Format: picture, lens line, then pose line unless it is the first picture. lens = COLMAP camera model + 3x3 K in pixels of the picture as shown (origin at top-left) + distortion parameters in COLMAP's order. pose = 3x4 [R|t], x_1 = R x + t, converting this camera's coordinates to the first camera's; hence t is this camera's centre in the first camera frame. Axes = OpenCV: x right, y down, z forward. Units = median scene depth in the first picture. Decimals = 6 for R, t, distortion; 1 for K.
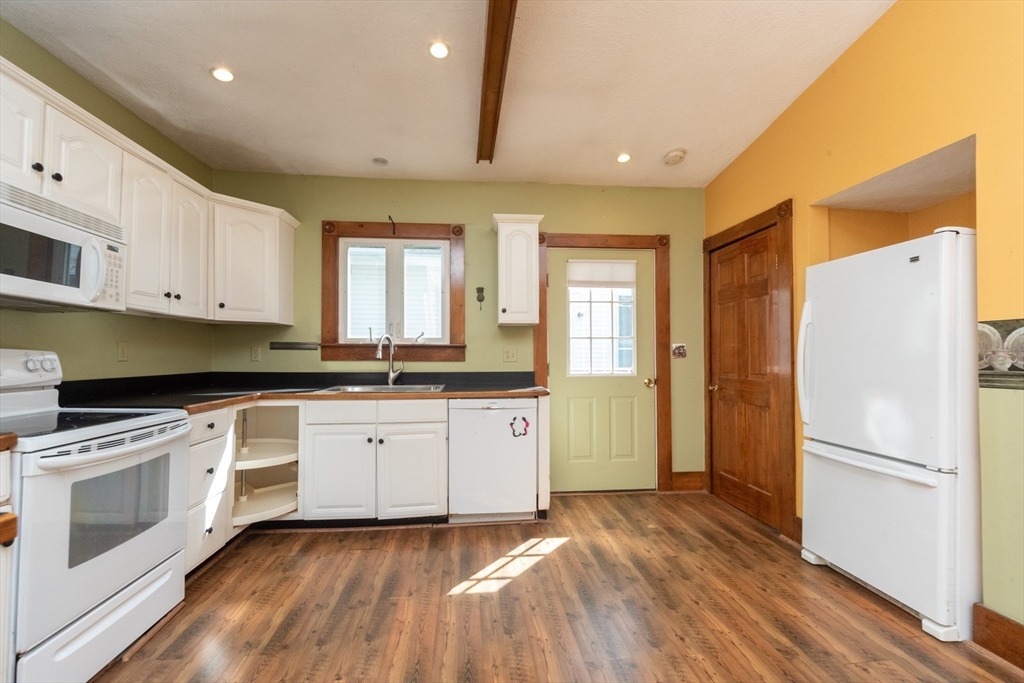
lens RADIAL K [[413.0, 0, 517.0], [0, 413.0, 350.2], [0, 0, 1]] dist [0.012161, -0.000029]
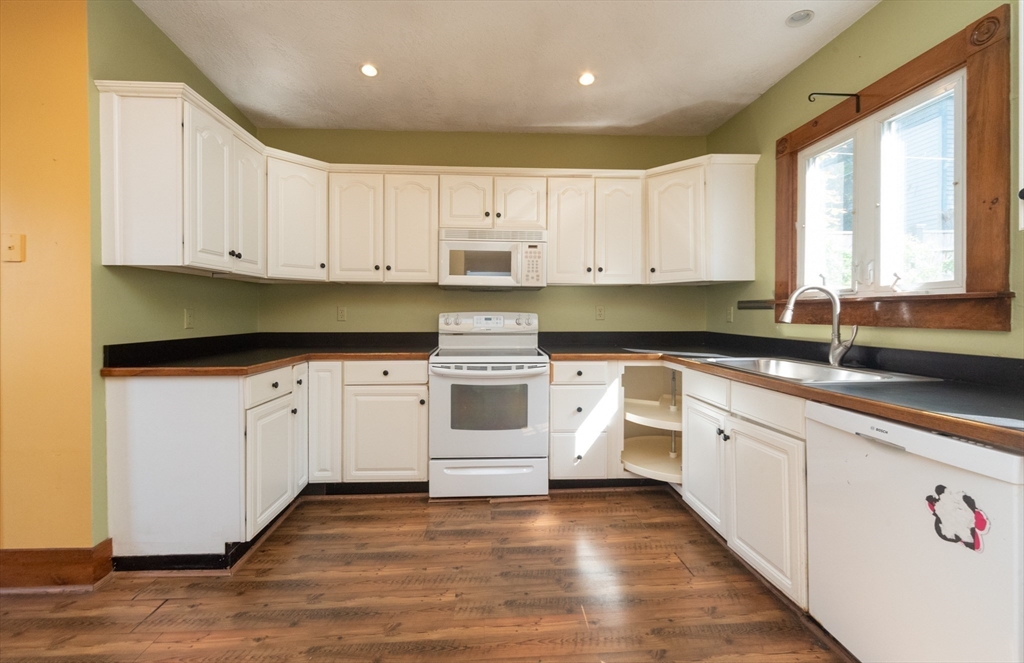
lens RADIAL K [[417.0, 0, 509.2], [0, 417.0, 315.8], [0, 0, 1]] dist [0.000322, -0.000029]
pose [[-0.029059, 0.004396, -0.999568, 0.446495], [0.013042, 0.999907, 0.004019, 0.003396], [0.999493, -0.012920, -0.029114, 0.731107]]
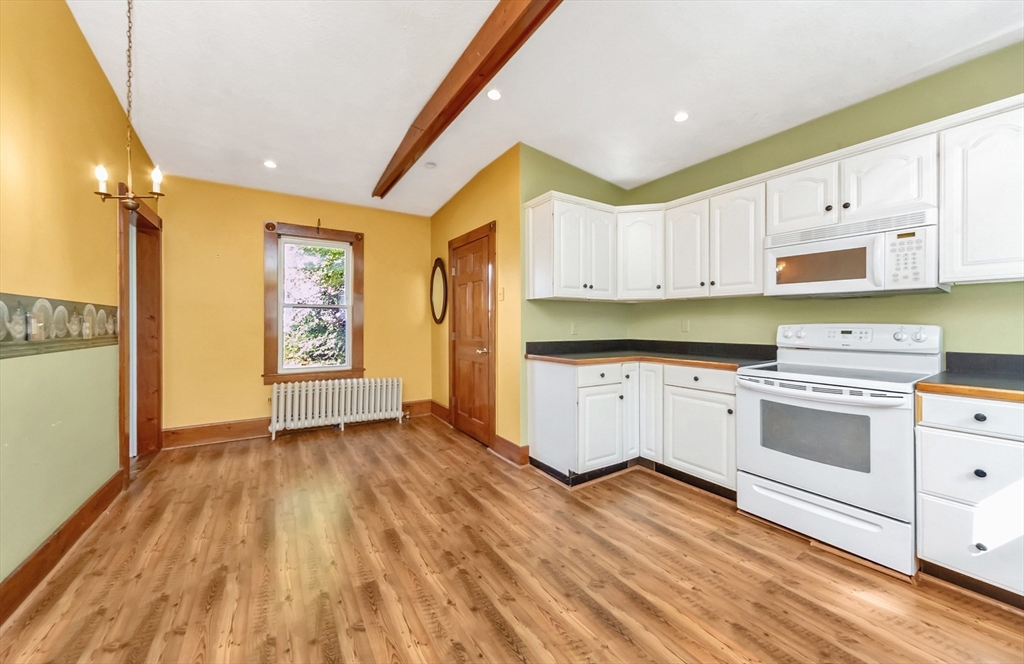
lens RADIAL K [[374.6, 0, 516.7], [0, 374.6, 325.2], [0, 0, 1]] dist [-0.000317, -0.000109]
pose [[-0.883272, -0.004099, -0.468843, 0.348162], [0.002685, 0.999901, -0.013801, 0.010365], [0.468854, -0.013449, -0.883174, 1.075328]]
